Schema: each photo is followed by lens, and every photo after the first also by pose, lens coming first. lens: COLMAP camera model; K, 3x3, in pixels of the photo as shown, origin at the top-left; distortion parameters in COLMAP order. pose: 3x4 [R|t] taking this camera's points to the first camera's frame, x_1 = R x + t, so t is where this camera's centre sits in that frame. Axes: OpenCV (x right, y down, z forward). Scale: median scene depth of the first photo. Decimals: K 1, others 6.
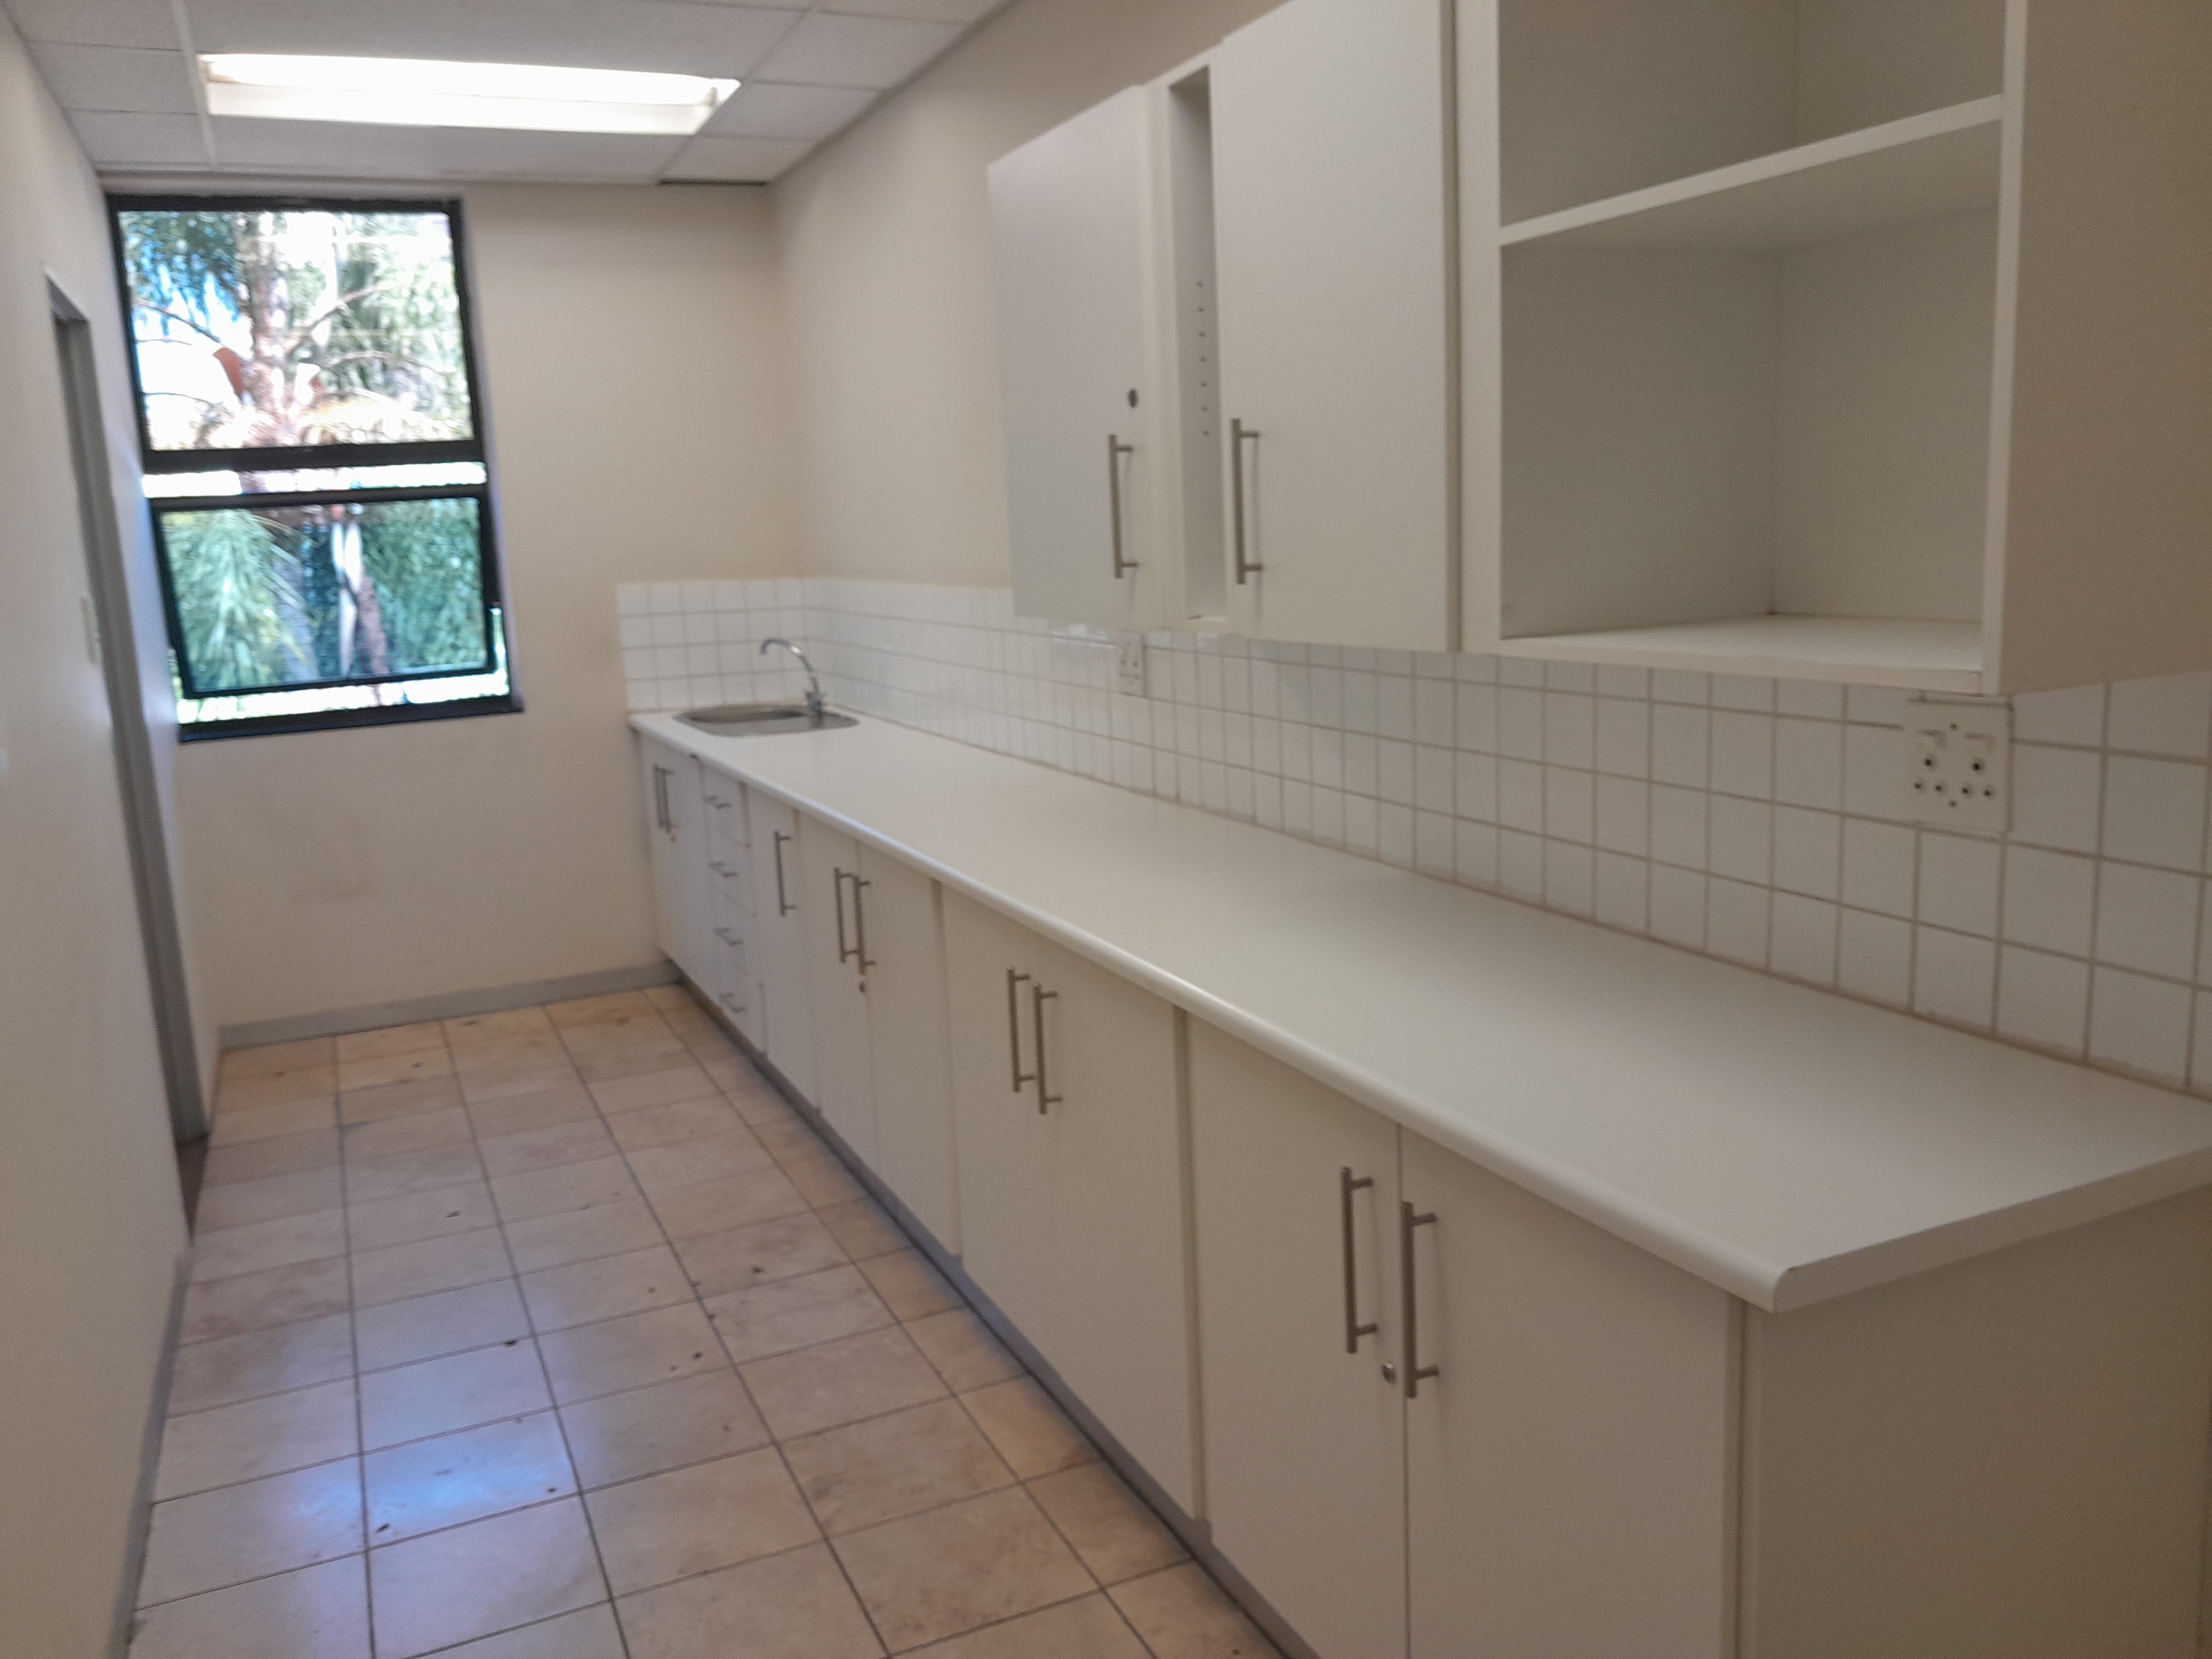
lens RADIAL K [[1784.6, 0, 1100.8], [0, 1784.6, 831.9], [0, 0, 1]] dist [0.043819, -0.075065]
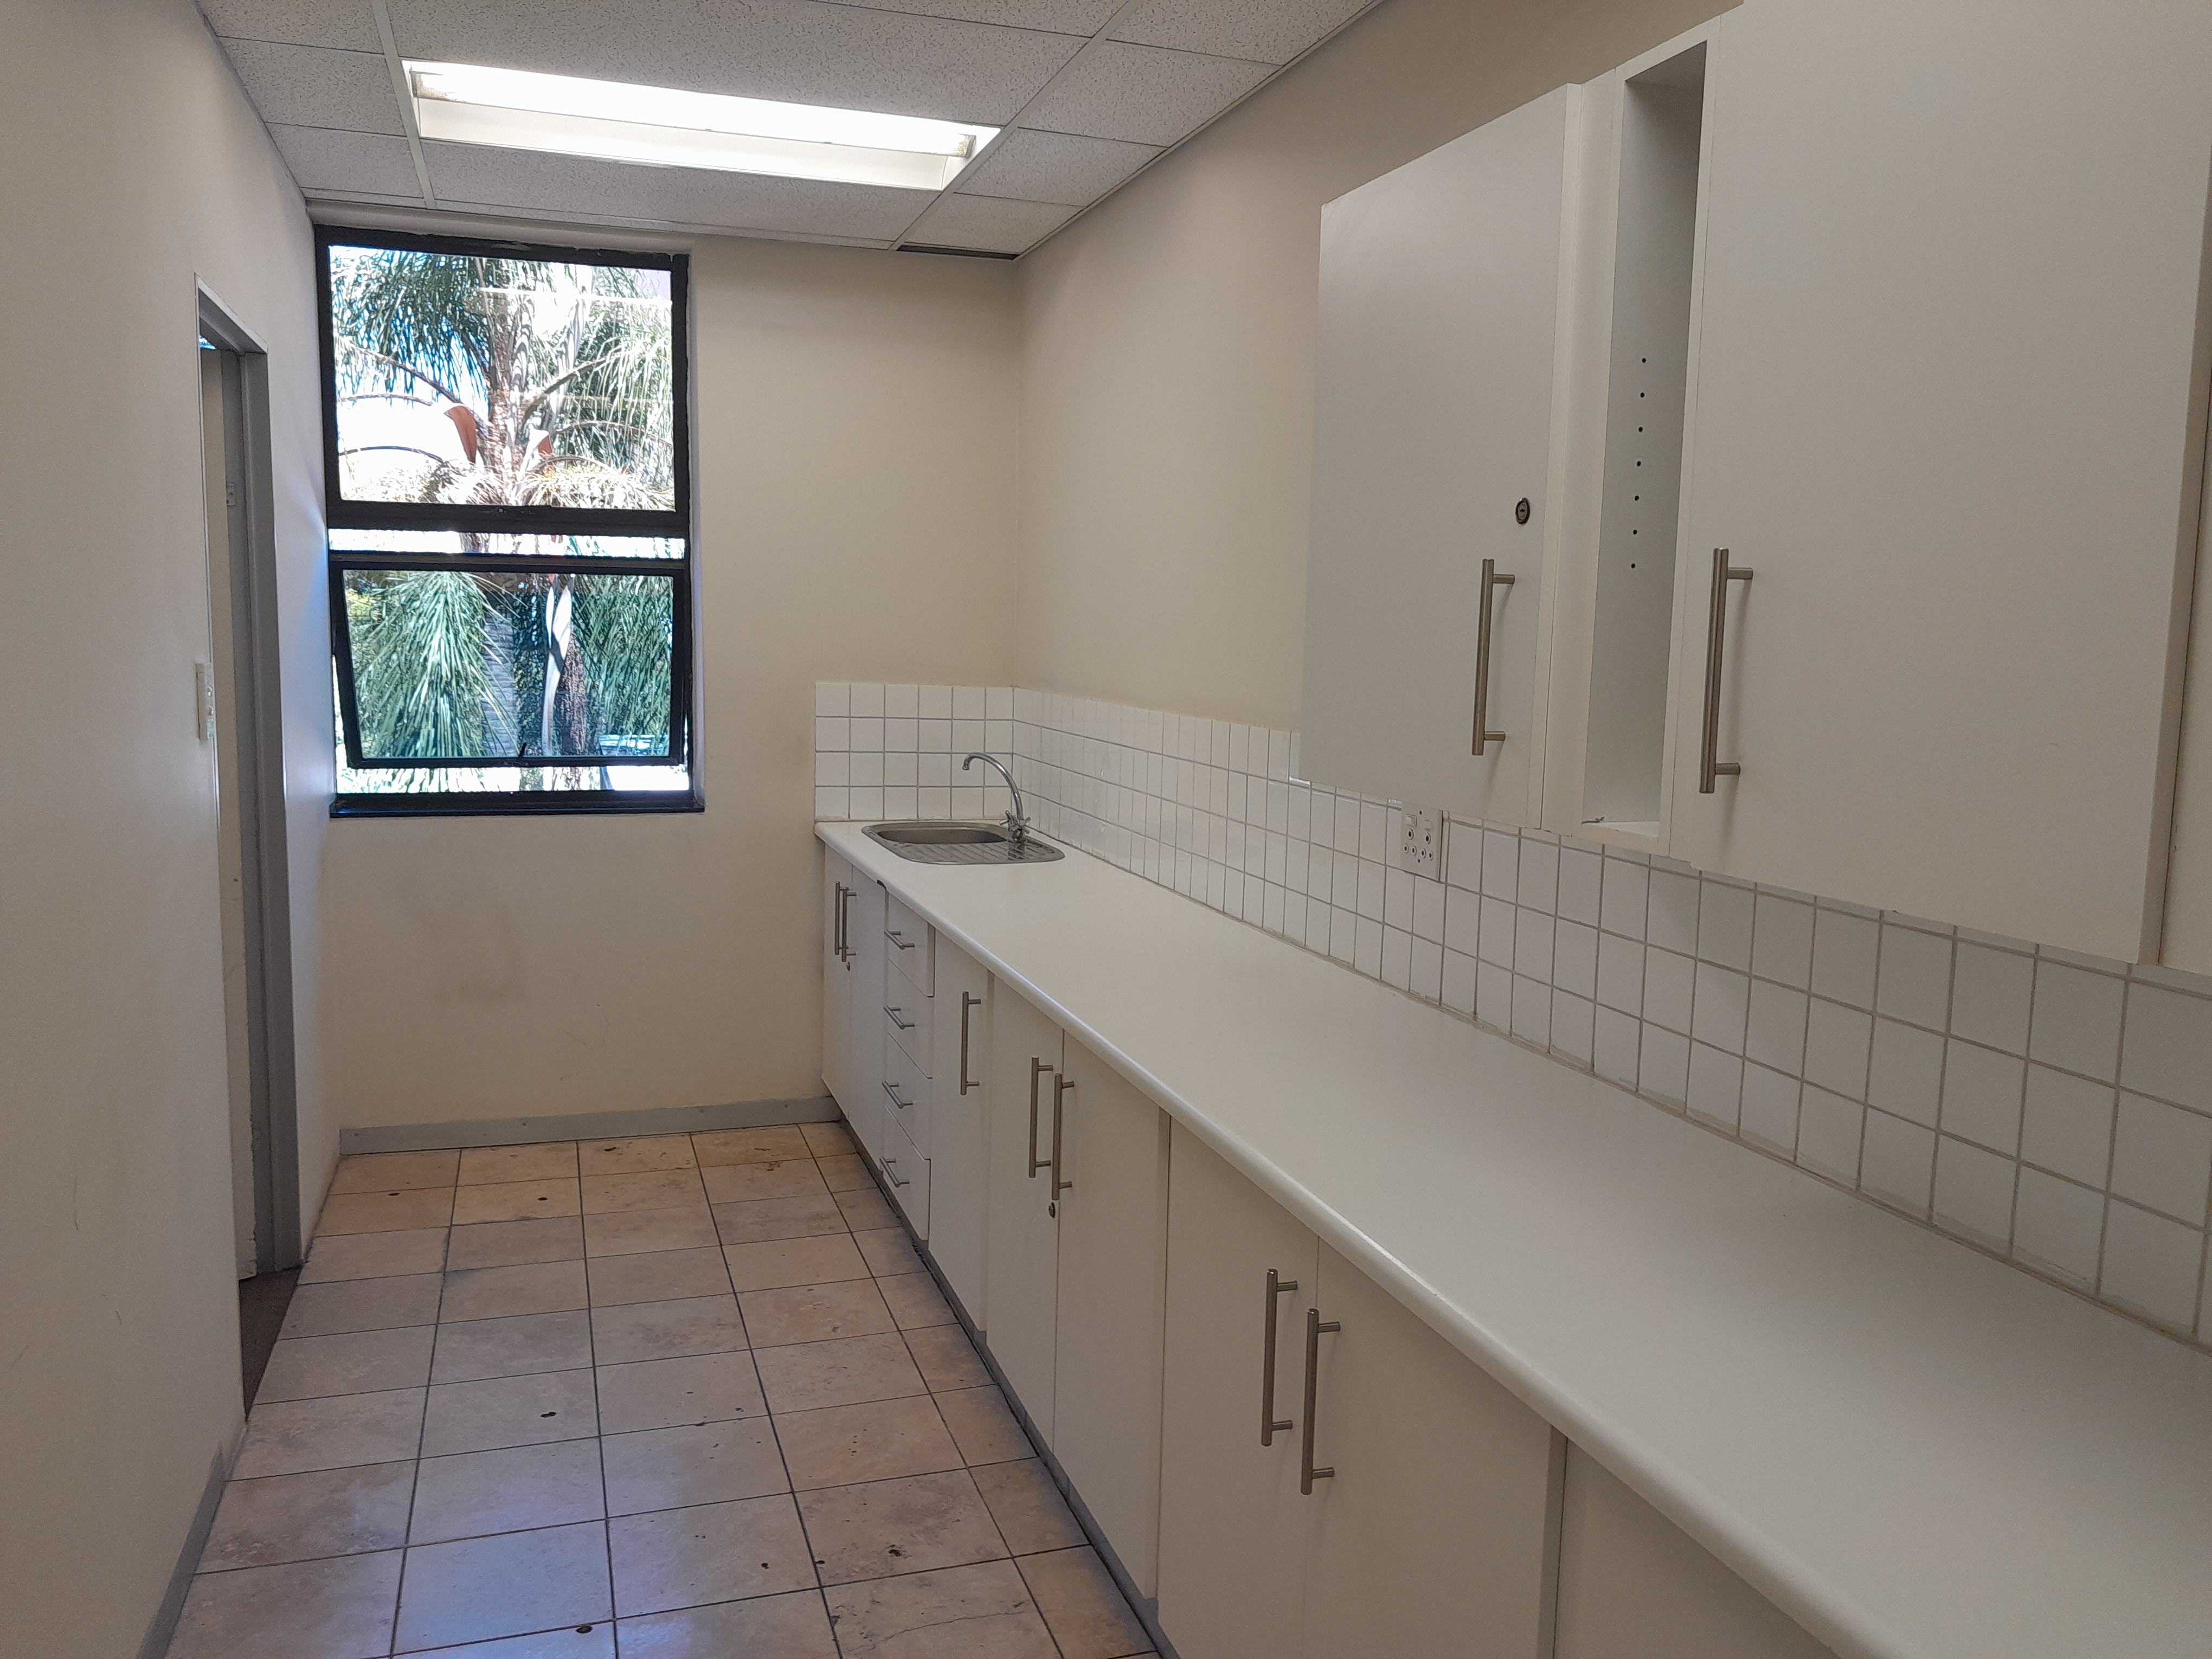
lens RADIAL K [[1784.6, 0, 1121.4], [0, 1784.6, 847.8], [0, 0, 1]] dist [0.043819, -0.075065]
pose [[0.992599, 0.082500, -0.089107, -0.035861], [-0.086849, 0.995156, -0.046073, -0.032672], [0.084875, 0.053471, 0.994956, 0.150607]]
